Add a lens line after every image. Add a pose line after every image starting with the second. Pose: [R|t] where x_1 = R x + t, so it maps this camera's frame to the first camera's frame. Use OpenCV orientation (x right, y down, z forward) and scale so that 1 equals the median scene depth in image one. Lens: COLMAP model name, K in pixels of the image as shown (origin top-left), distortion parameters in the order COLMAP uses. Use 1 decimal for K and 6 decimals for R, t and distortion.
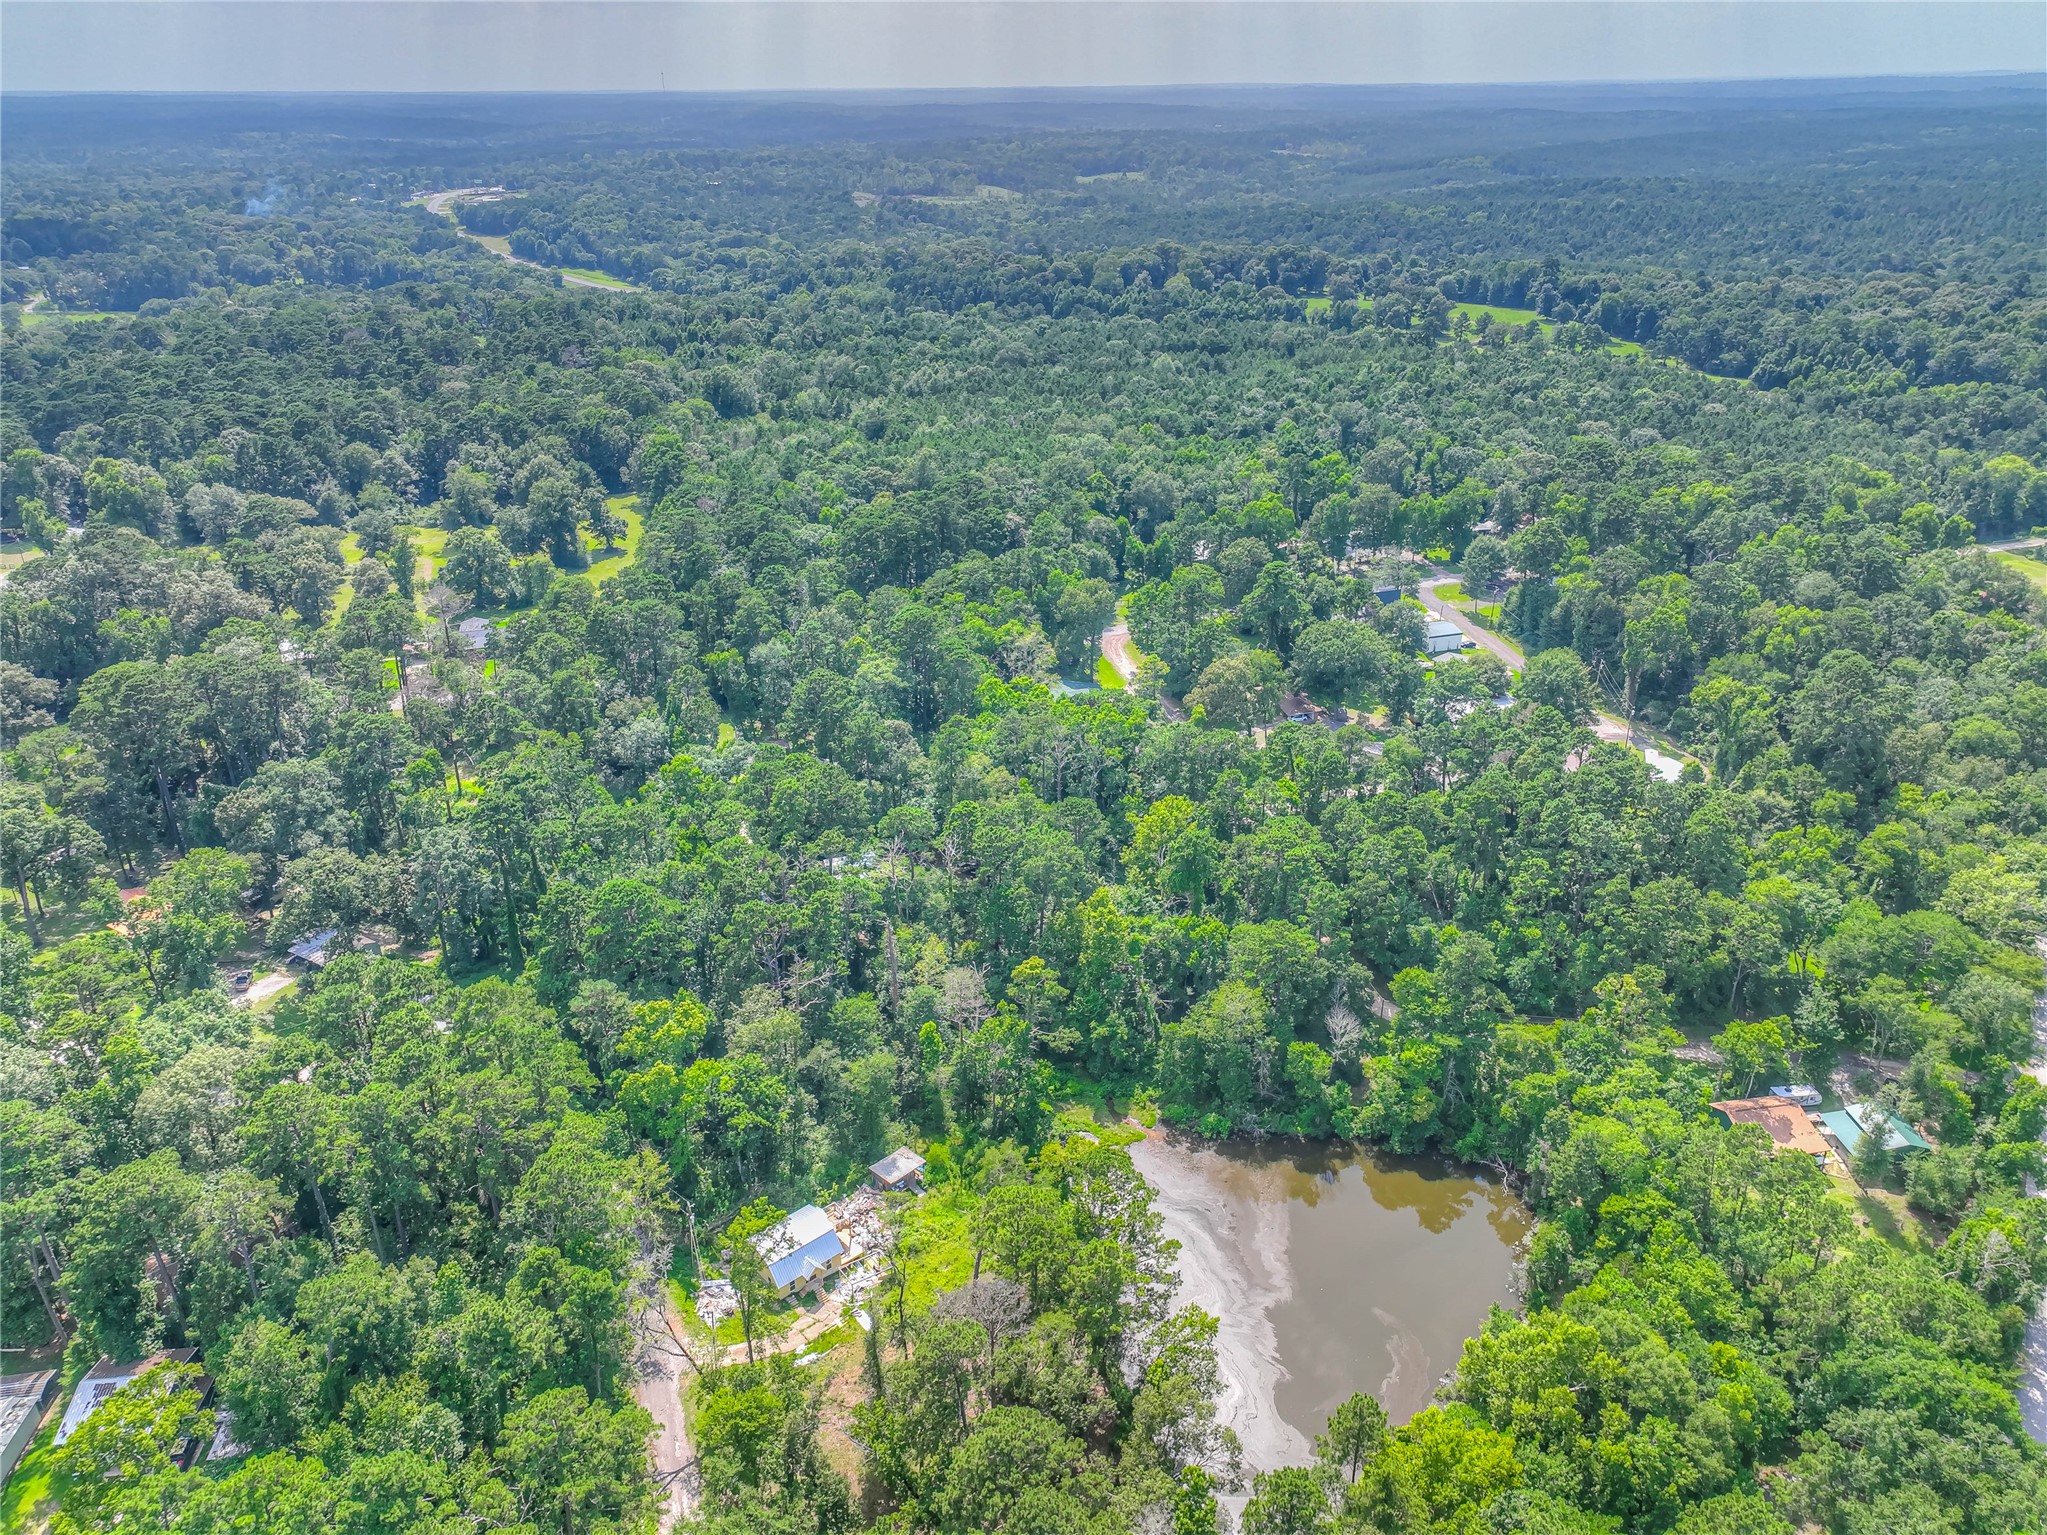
lens RADIAL K [[1430.3, 0, 1024.8], [0, 1430.3, 776.8], [0, 0, 1]] dist [0.019050, 0.013006]
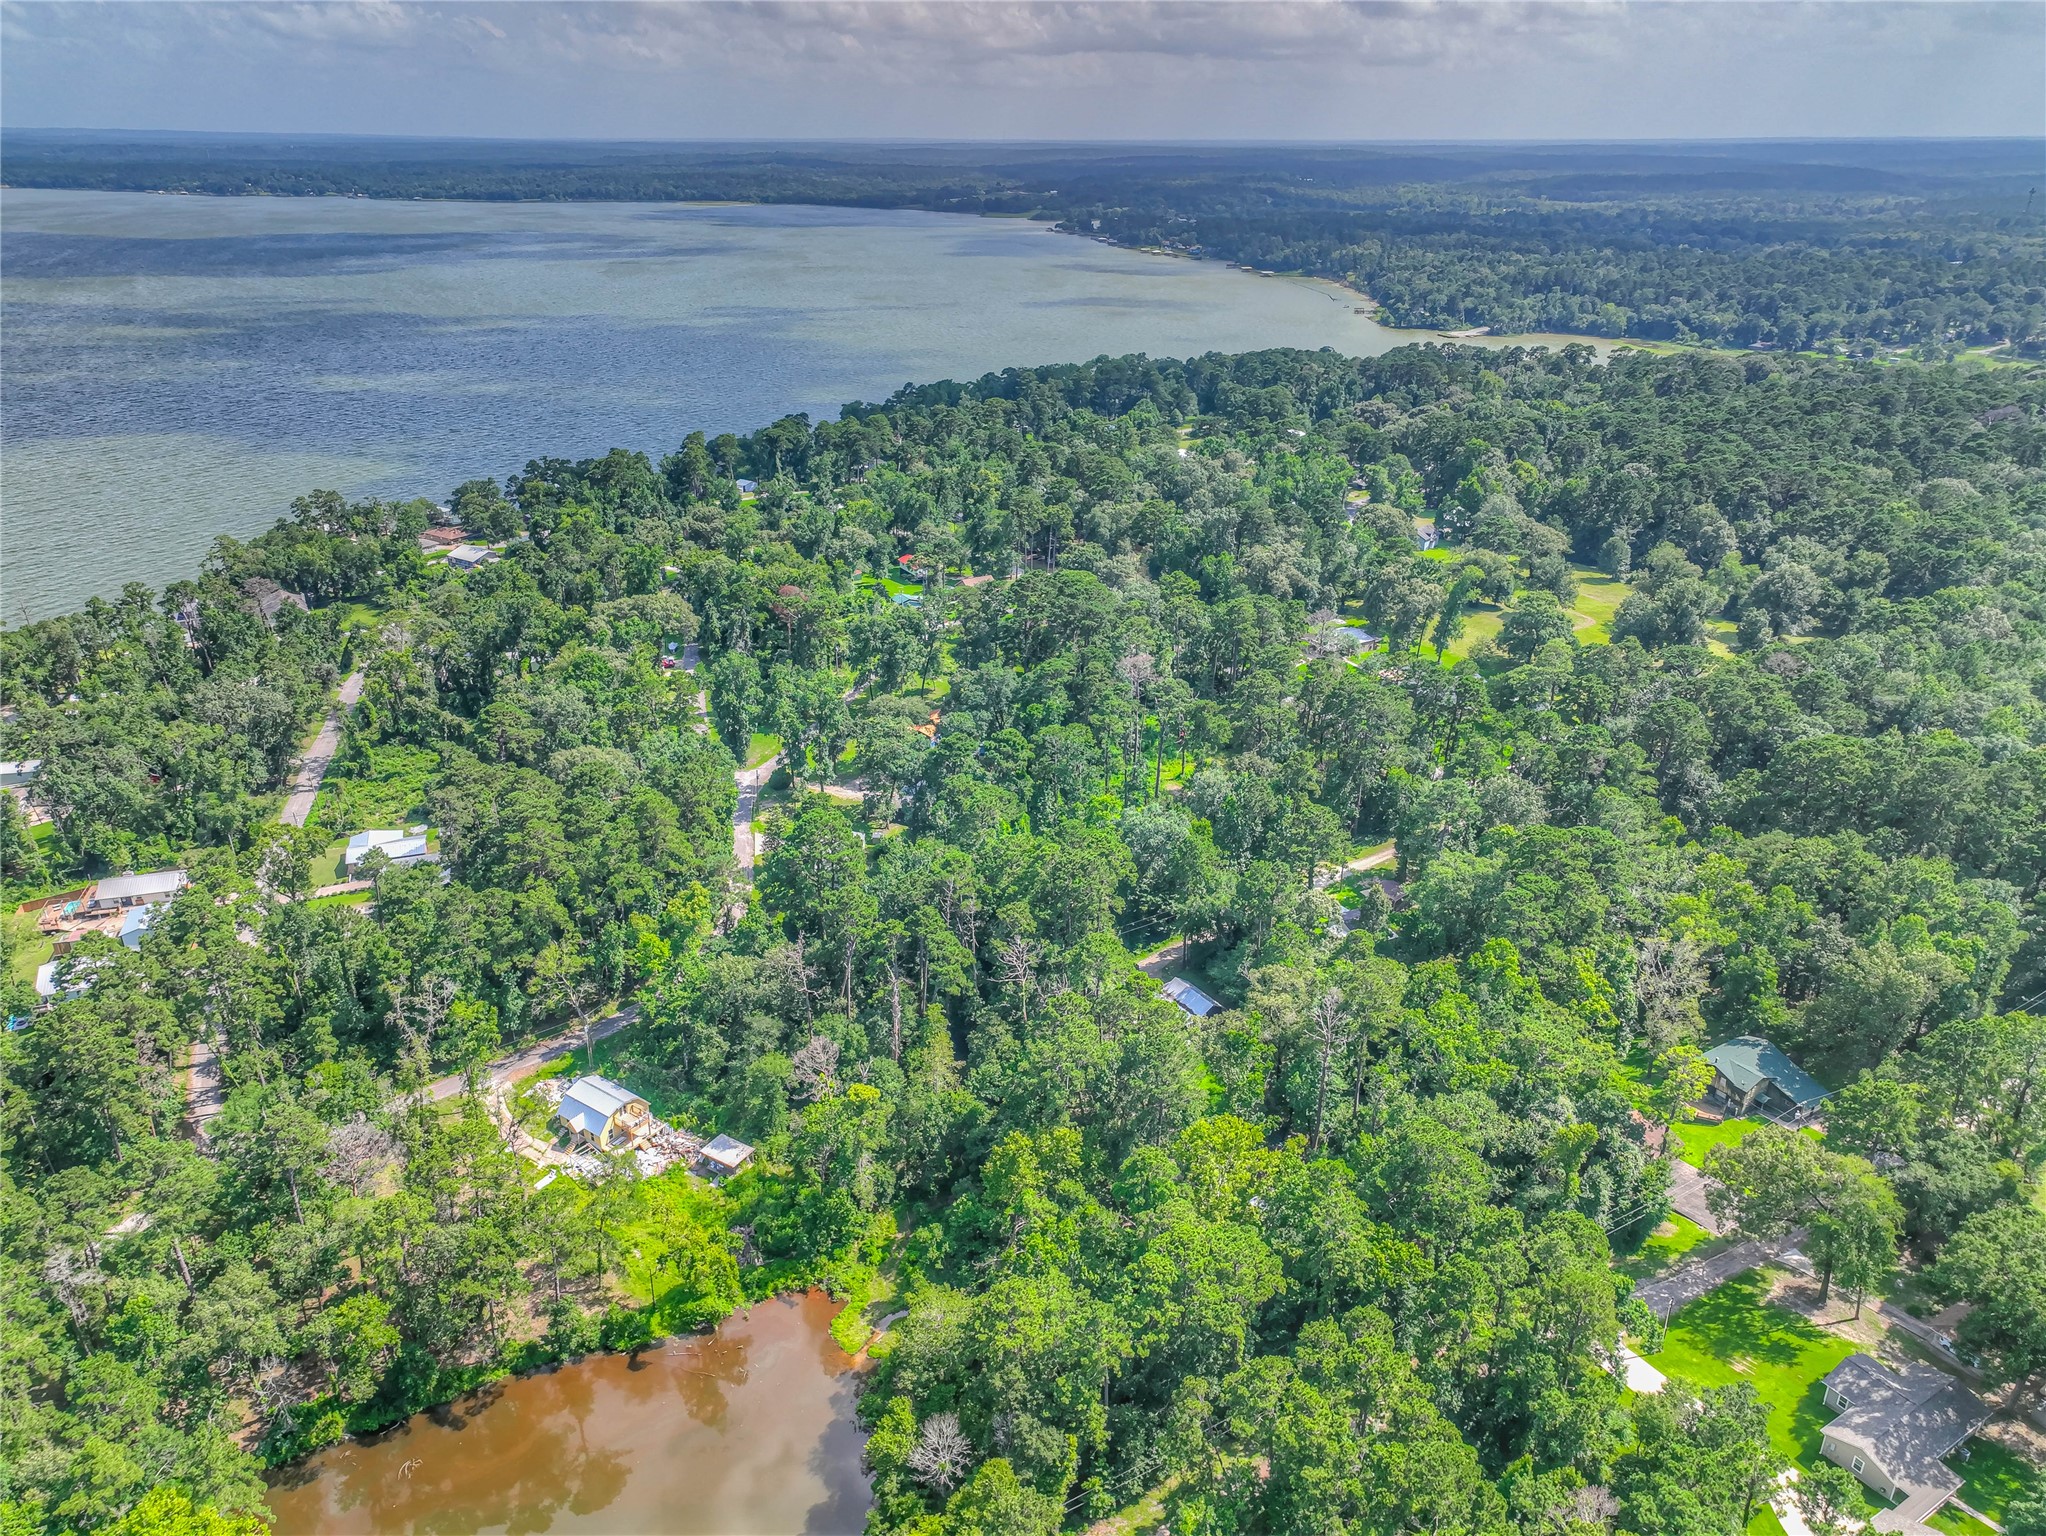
lens RADIAL K [[1435.5, 0, 1024.1], [0, 1435.5, 769.3], [0, 0, 1]] dist [0.011527, 0.020827]
pose [[0.239459, 0.404510, -0.882627, 0.490794], [-0.428919, 0.859631, 0.277604, -0.223198], [0.871027, 0.312100, 0.379349, 0.442556]]
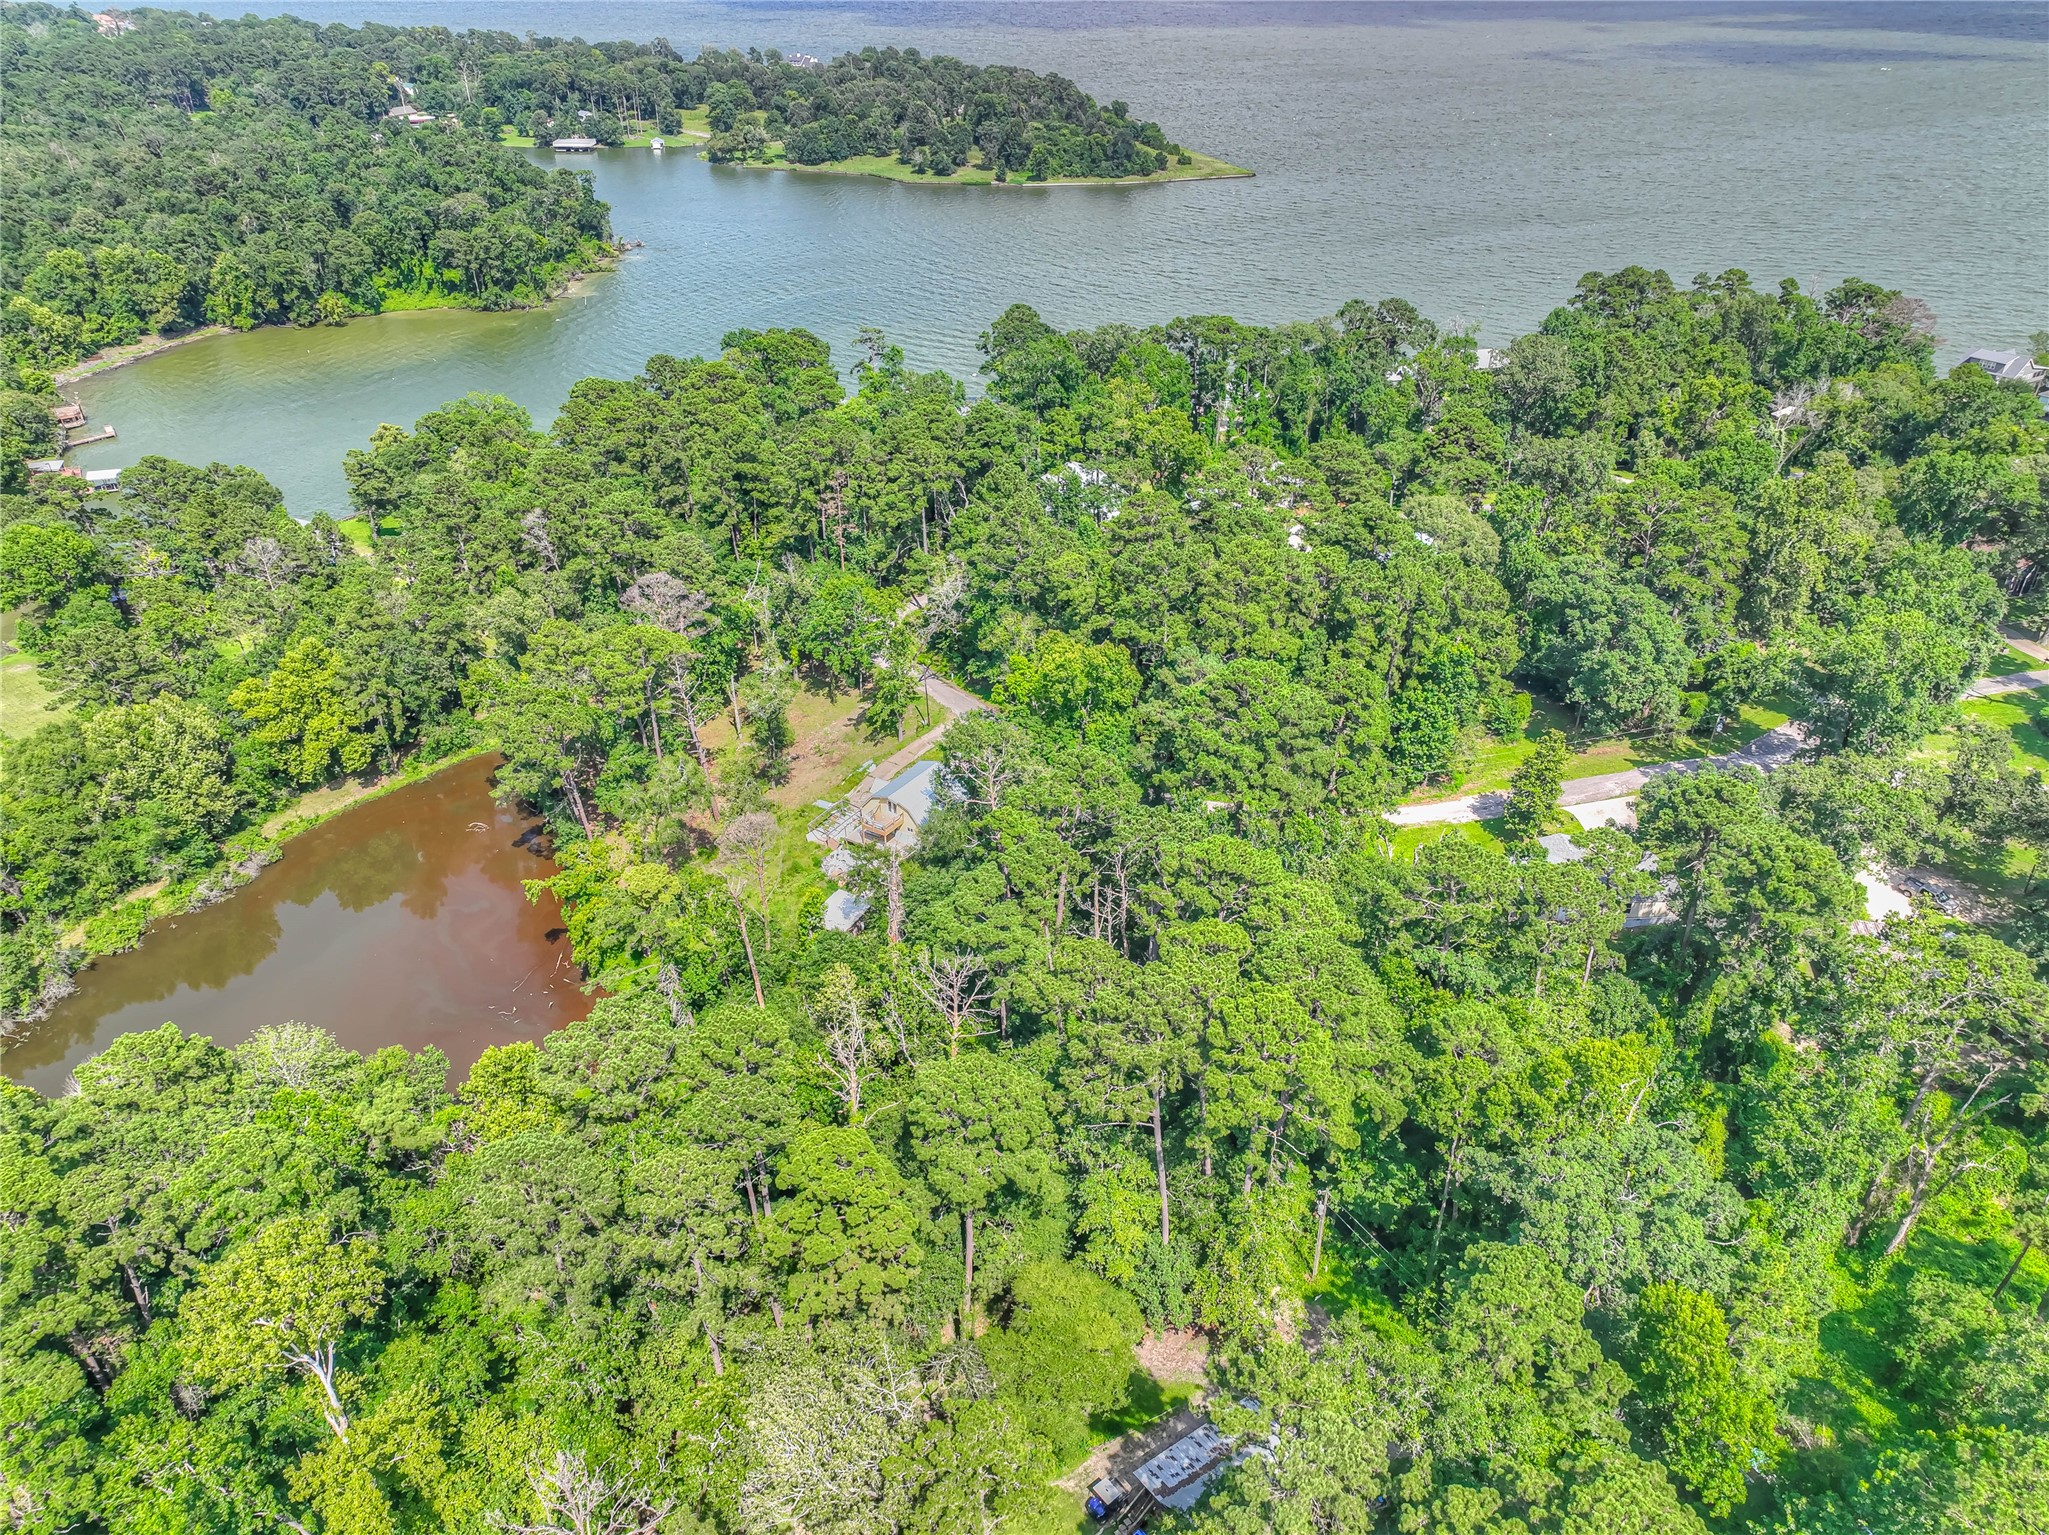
lens RADIAL K [[1437.6, 0, 1025.6], [0, 1437.6, 768.8], [0, 0, 1]] dist [0.011527, 0.020827]
pose [[-0.963208, 0.148865, -0.223762, -0.013809], [-0.106177, 0.554076, 0.825667, -0.277322], [0.246894, 0.819047, -0.517885, 0.864422]]
